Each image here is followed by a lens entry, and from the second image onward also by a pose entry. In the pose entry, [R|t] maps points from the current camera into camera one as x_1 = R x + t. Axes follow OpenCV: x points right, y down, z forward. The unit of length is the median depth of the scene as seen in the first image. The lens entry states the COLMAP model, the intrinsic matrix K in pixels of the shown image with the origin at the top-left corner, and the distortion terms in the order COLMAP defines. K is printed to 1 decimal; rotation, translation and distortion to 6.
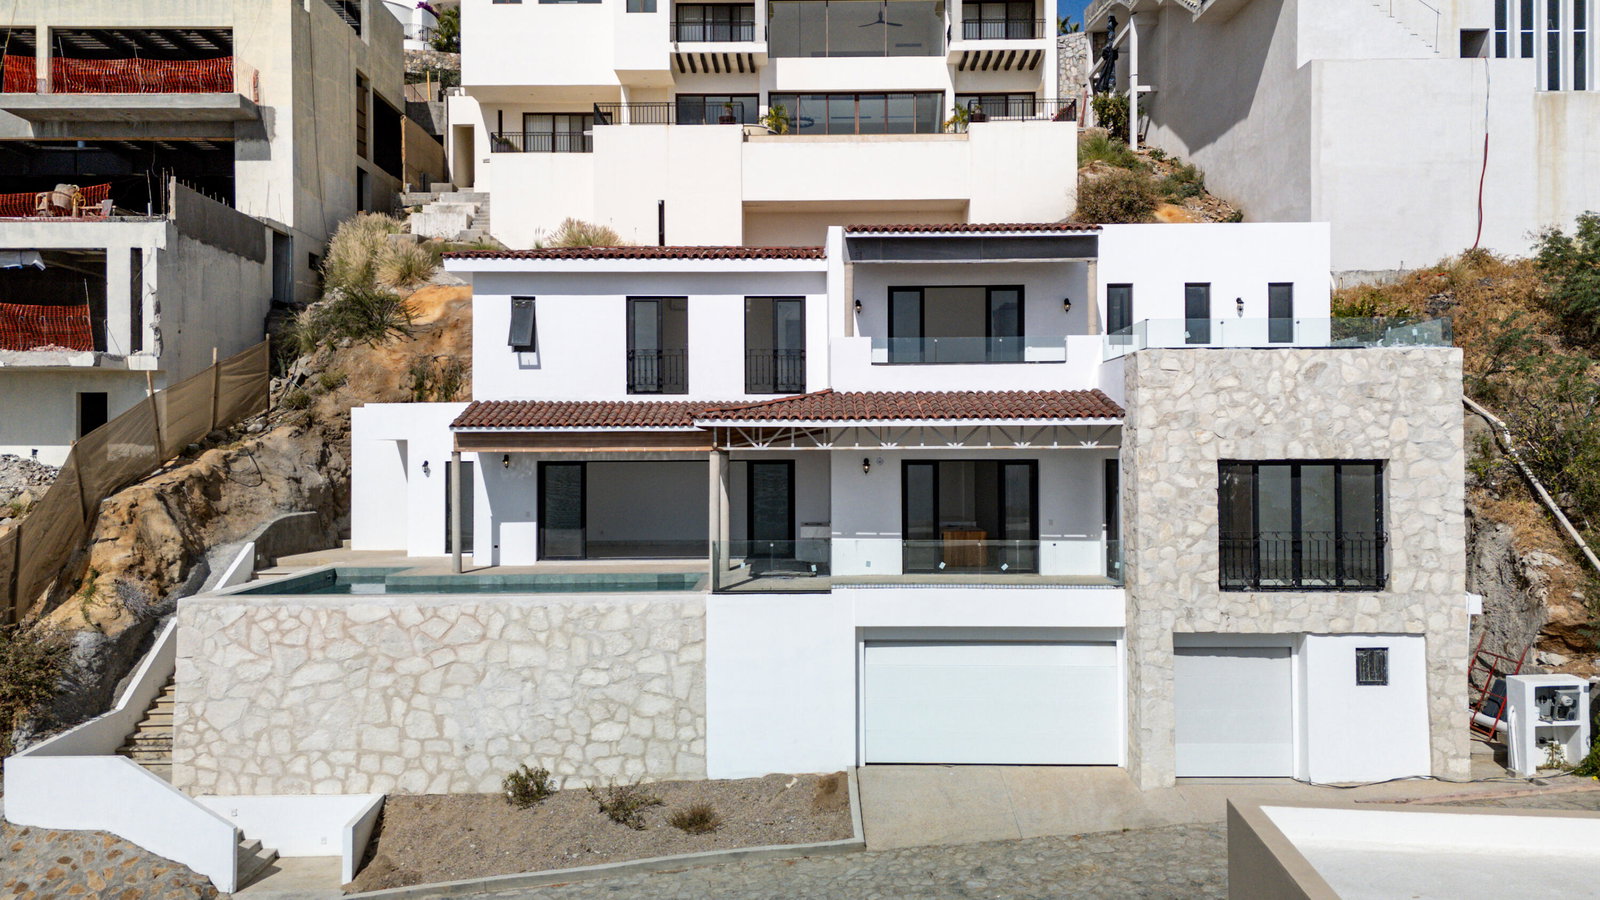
lens RADIAL K [[1176.7, 0, 798.7], [0, 1176.7, 437.3], [0, 0, 1]] dist [0.083840, -0.092720]
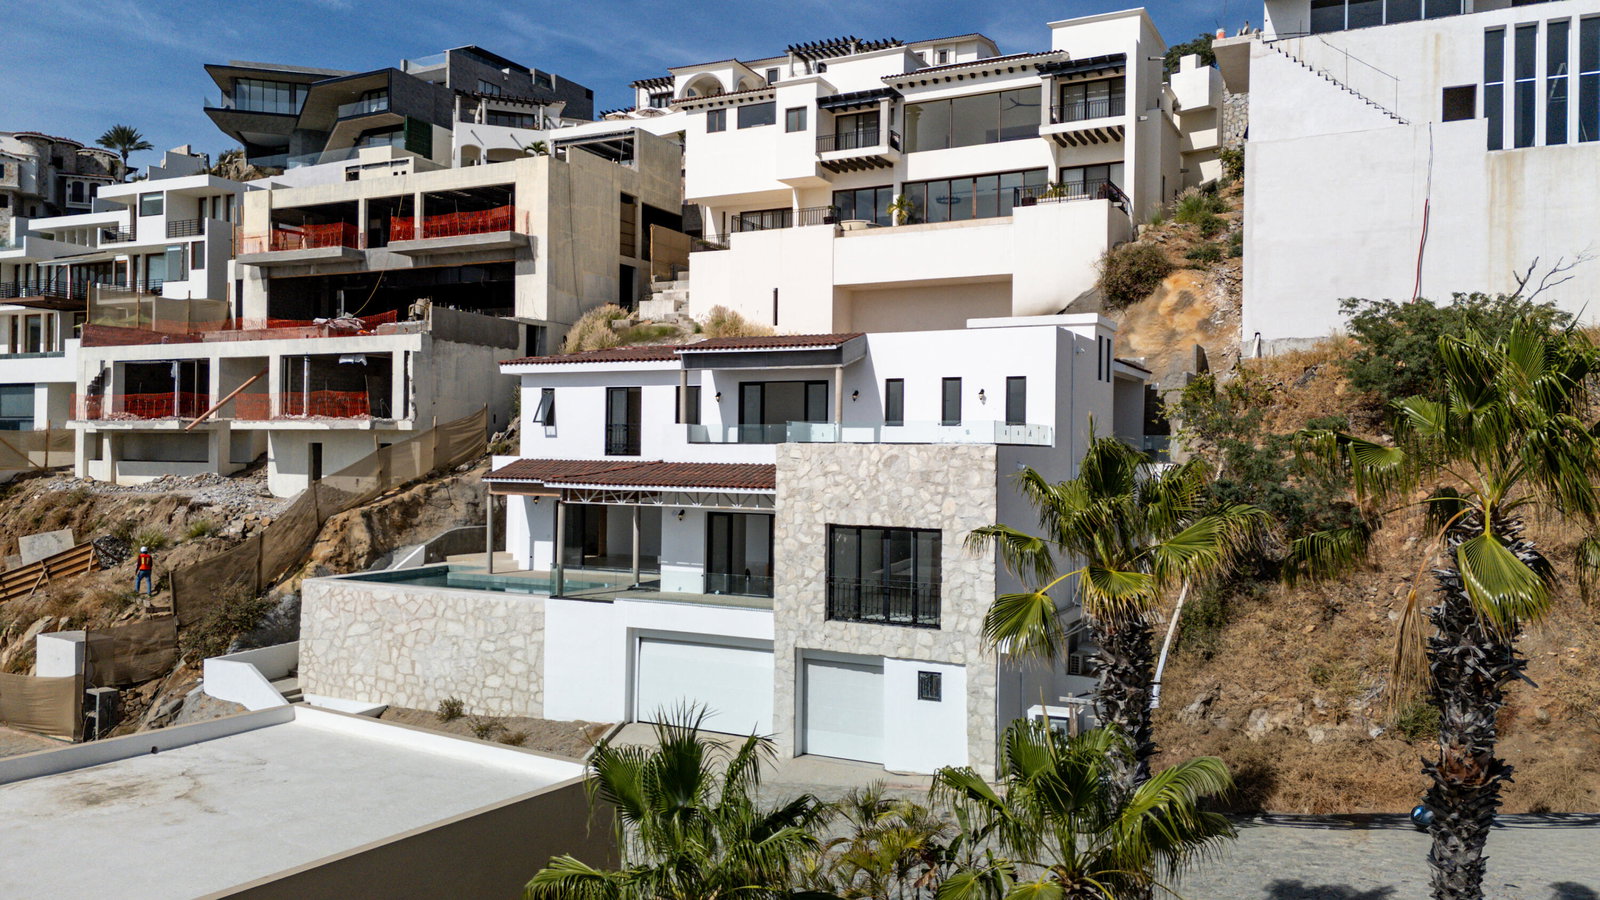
lens RADIAL K [[1176.7, 0, 798.7], [0, 1176.7, 437.3], [0, 0, 1]] dist [0.083840, -0.092720]
pose [[0.892758, 0.008712, -0.450453, 0.902598], [-0.009342, 0.999956, 0.000825, -0.079148], [0.450440, 0.003471, 0.892800, -0.219764]]
